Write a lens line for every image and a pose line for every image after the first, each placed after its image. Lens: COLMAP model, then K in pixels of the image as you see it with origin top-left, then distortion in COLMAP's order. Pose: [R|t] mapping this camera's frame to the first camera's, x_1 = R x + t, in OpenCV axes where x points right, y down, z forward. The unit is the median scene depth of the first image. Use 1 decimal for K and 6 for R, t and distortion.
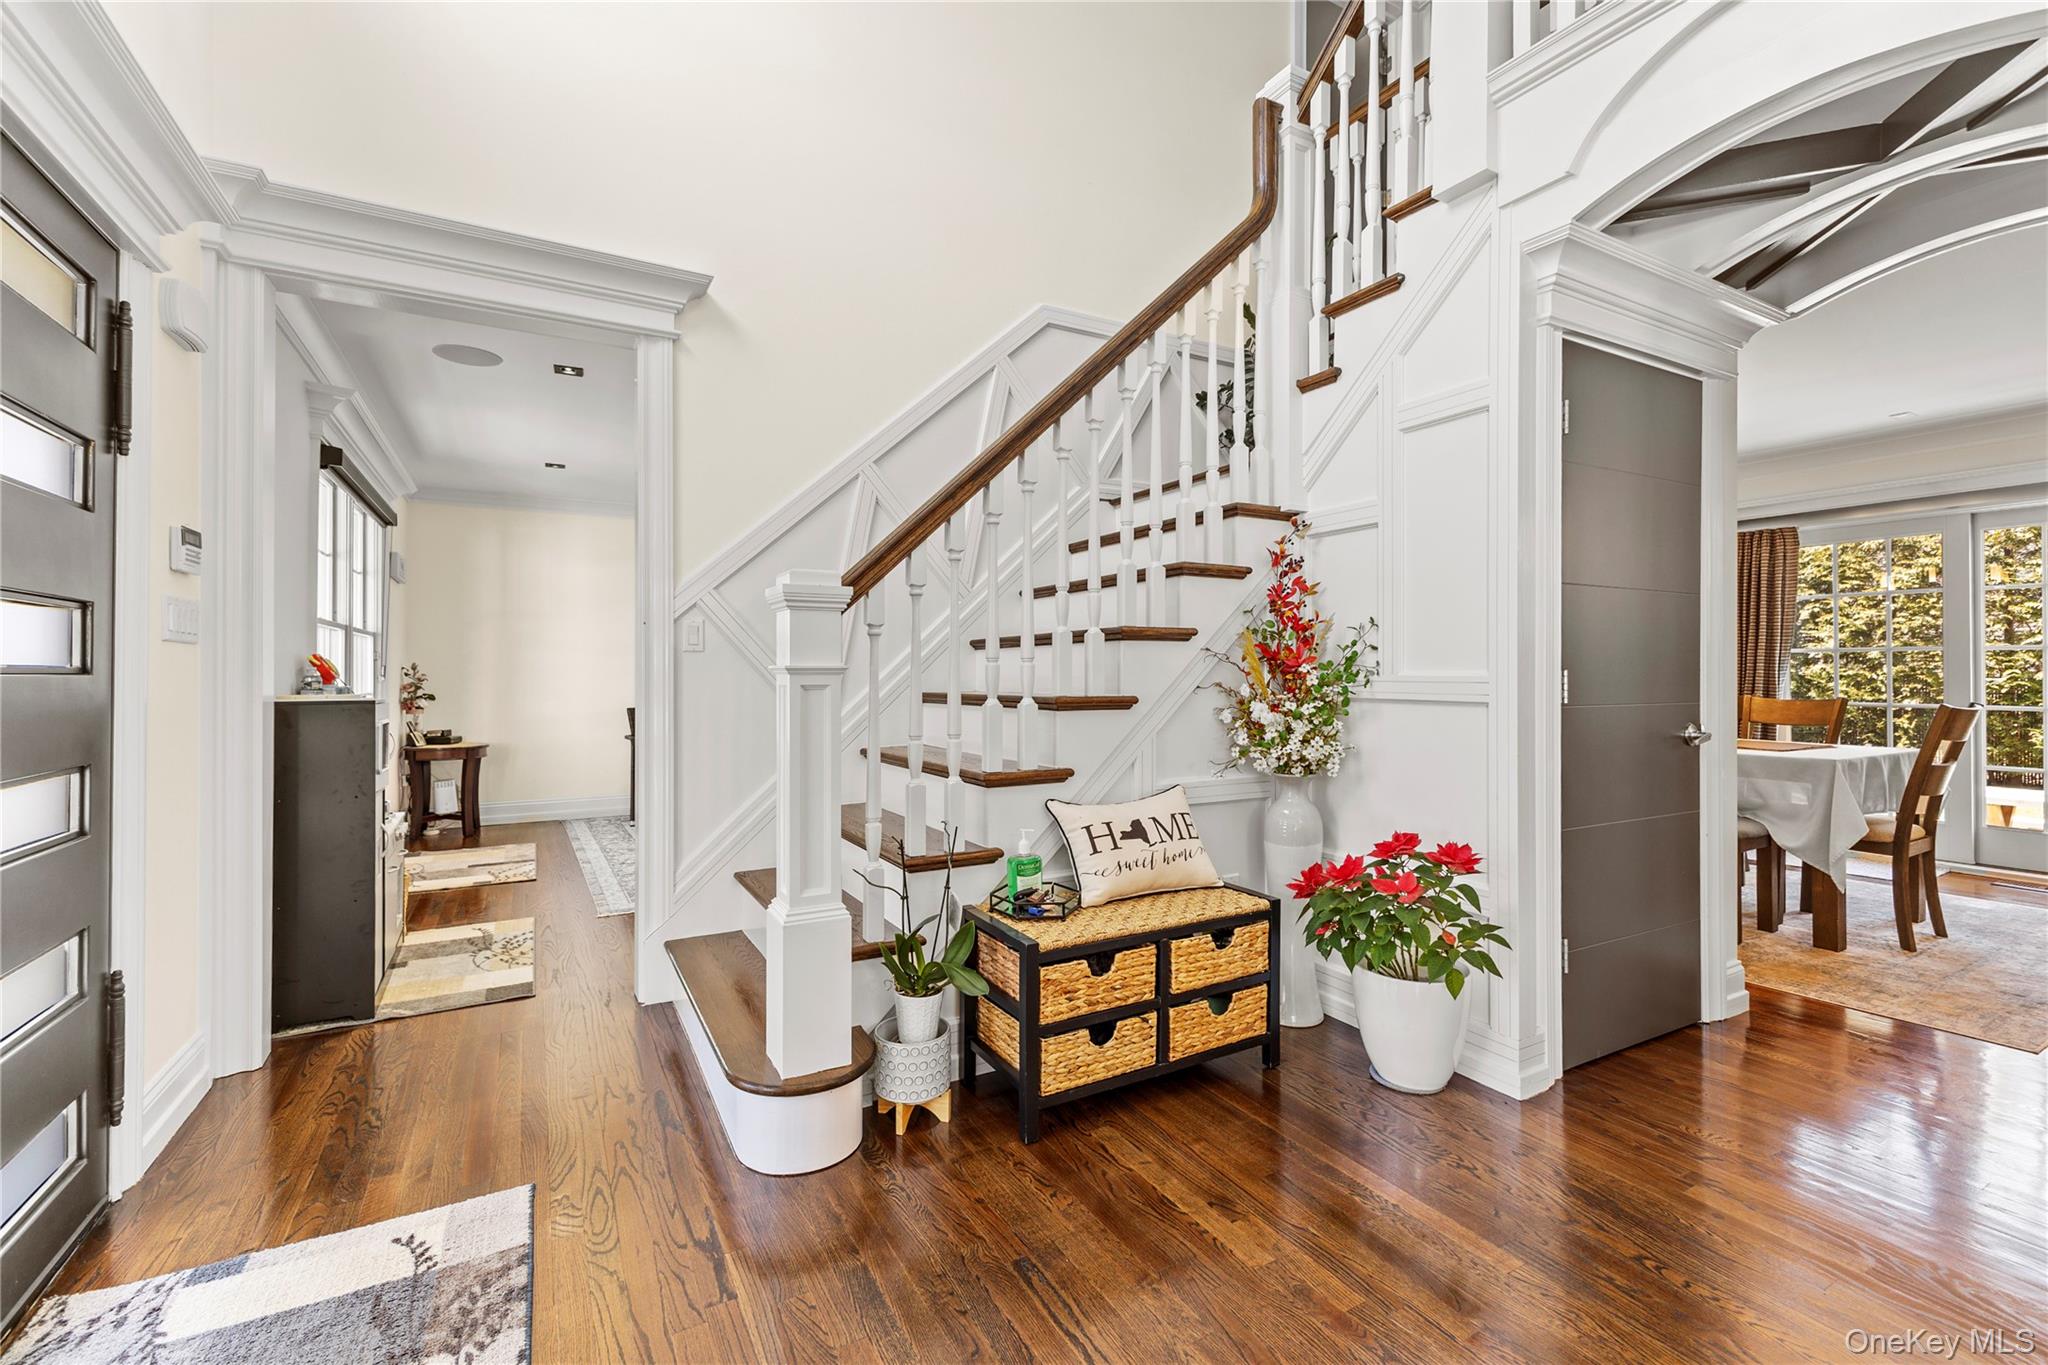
lens RADIAL K [[880.3, 0, 1021.9], [0, 880.3, 678.5], [0, 0, 1]] dist [0.000543, -0.000139]
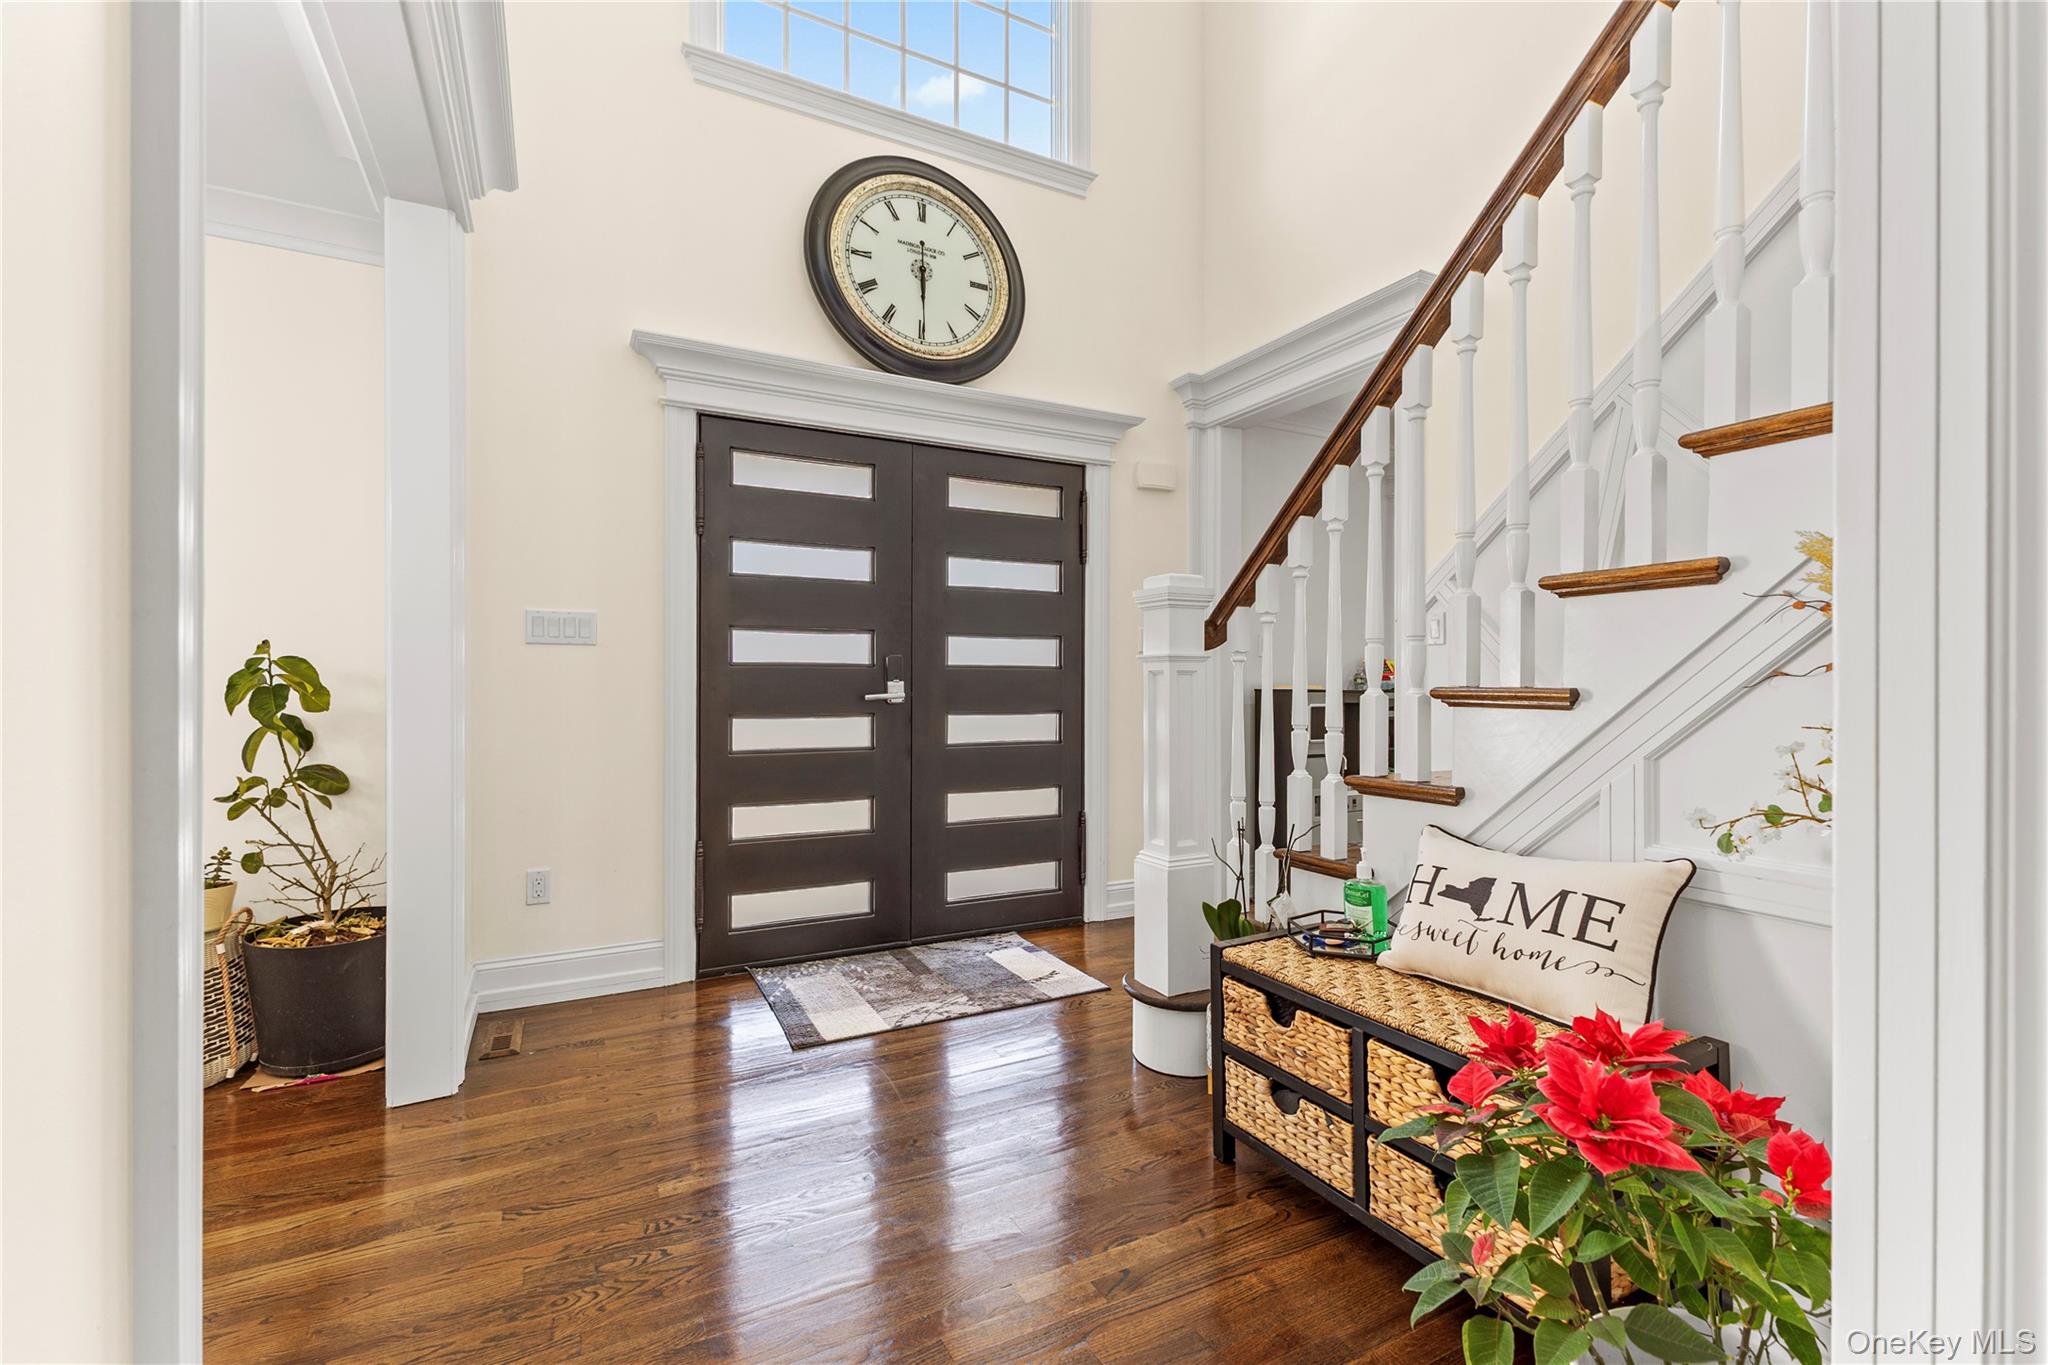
lens RADIAL K [[880.3, 0, 1022.3], [0, 880.3, 680.0], [0, 0, 1]] dist [0.000543, -0.000139]
pose [[-0.028382, 0.002232, -0.999595, 0.880528], [-0.001275, 0.999997, 0.002269, 0.016486], [0.999596, 0.001339, -0.028379, 0.760338]]
